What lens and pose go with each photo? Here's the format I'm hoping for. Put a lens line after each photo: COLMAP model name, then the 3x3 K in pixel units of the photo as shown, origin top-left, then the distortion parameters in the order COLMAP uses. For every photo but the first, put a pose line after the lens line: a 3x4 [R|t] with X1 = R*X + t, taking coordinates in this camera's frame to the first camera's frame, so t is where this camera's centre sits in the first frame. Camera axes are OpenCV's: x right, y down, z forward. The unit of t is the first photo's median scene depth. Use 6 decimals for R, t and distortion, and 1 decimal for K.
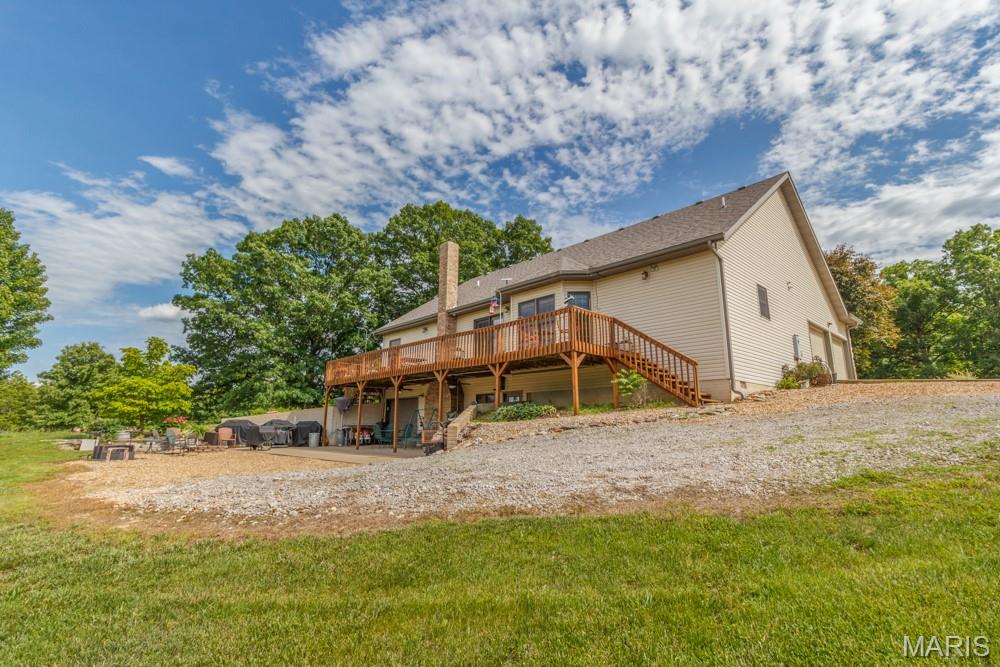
lens RADIAL K [[472.9, 0, 500.0], [0, 472.9, 333.5], [0, 0, 1]] dist [0.001461, 0.000175]
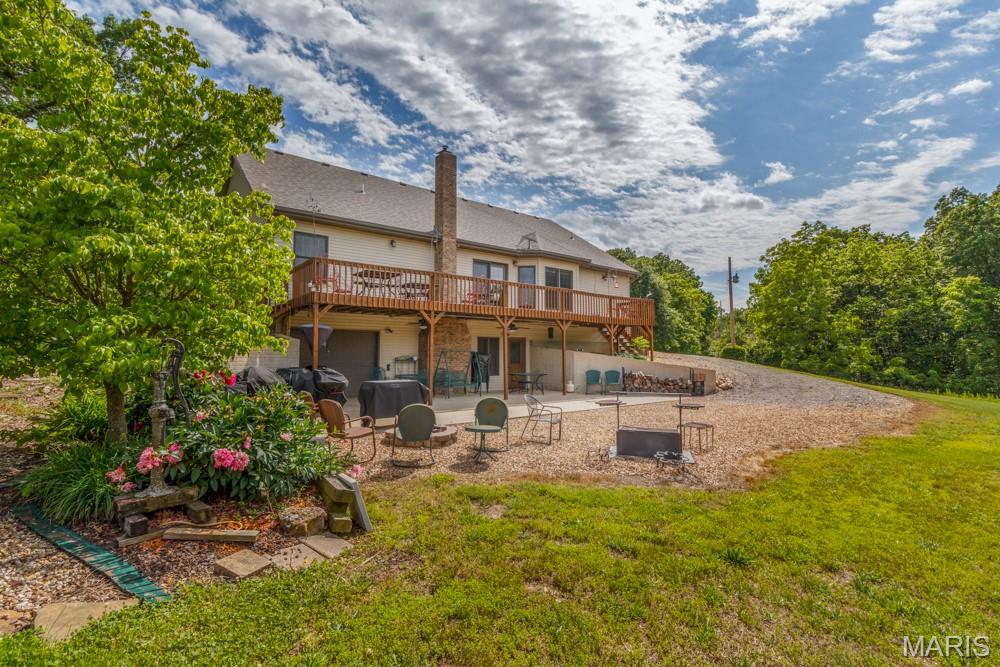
lens RADIAL K [[472.9, 0, 500.0], [0, 472.9, 333.5], [0, 0, 1]] dist [0.001461, 0.000175]
pose [[0.092183, 0.066676, 0.993507, -1.156119], [-0.182883, 0.981916, -0.048929, 0.183255], [-0.978804, -0.177185, 0.102709, 0.972537]]
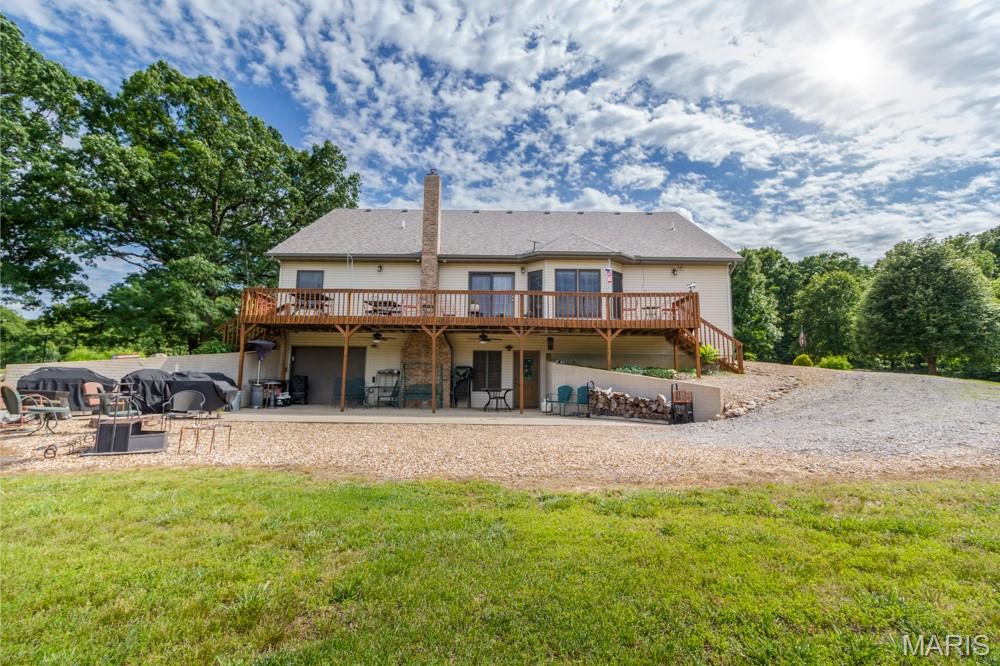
lens RADIAL K [[455.0, 0, 500.0], [0, 455.0, 333.0], [0, 0, 1]] dist [-0.000520, -0.000045]
pose [[0.678108, 0.098289, 0.728360, -0.777627], [-0.153528, 0.988098, 0.009596, 0.087590], [-0.718748, -0.118331, 0.685127, 0.383049]]
